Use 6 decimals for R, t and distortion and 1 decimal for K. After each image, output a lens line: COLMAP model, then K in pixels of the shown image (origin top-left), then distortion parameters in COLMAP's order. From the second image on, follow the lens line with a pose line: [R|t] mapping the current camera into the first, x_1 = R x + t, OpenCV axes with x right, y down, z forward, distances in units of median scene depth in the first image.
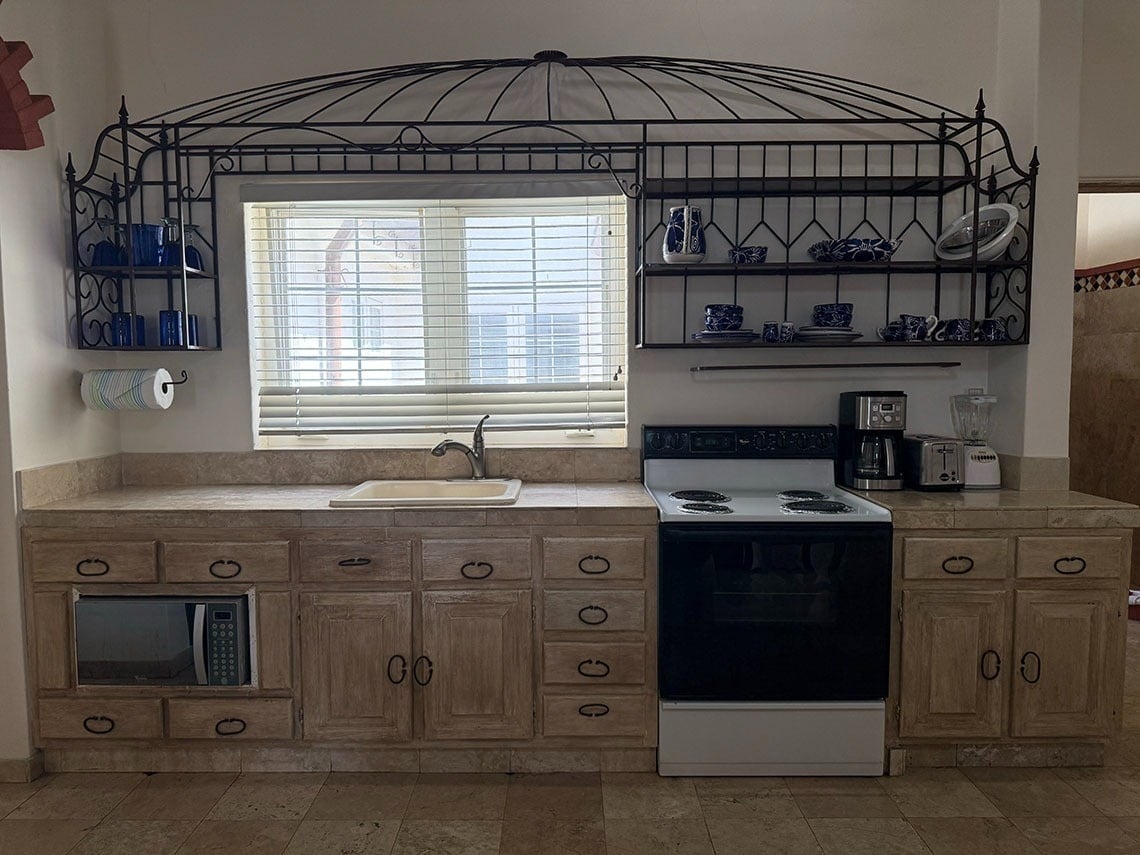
lens RADIAL K [[796.5, 0, 562.9], [0, 796.5, 434.0], [0, 0, 1]] dist [0.100626, -0.148183]
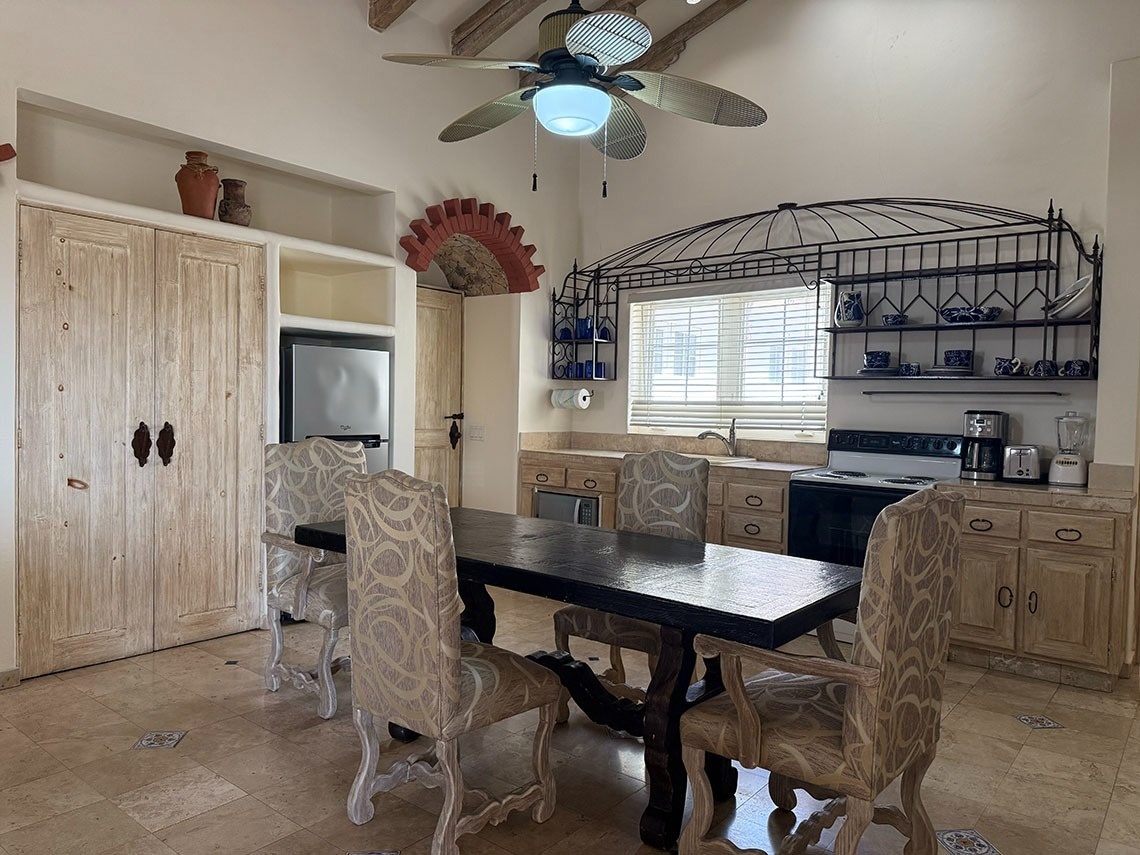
lens RADIAL K [[796.5, 0, 562.9], [0, 796.5, 434.0], [0, 0, 1]] dist [0.100626, -0.148183]
pose [[0.777840, 0.049098, -0.626541, 0.726566], [-0.075680, 0.997007, -0.015827, 0.067984], [0.623889, 0.059728, 0.779227, -0.588248]]
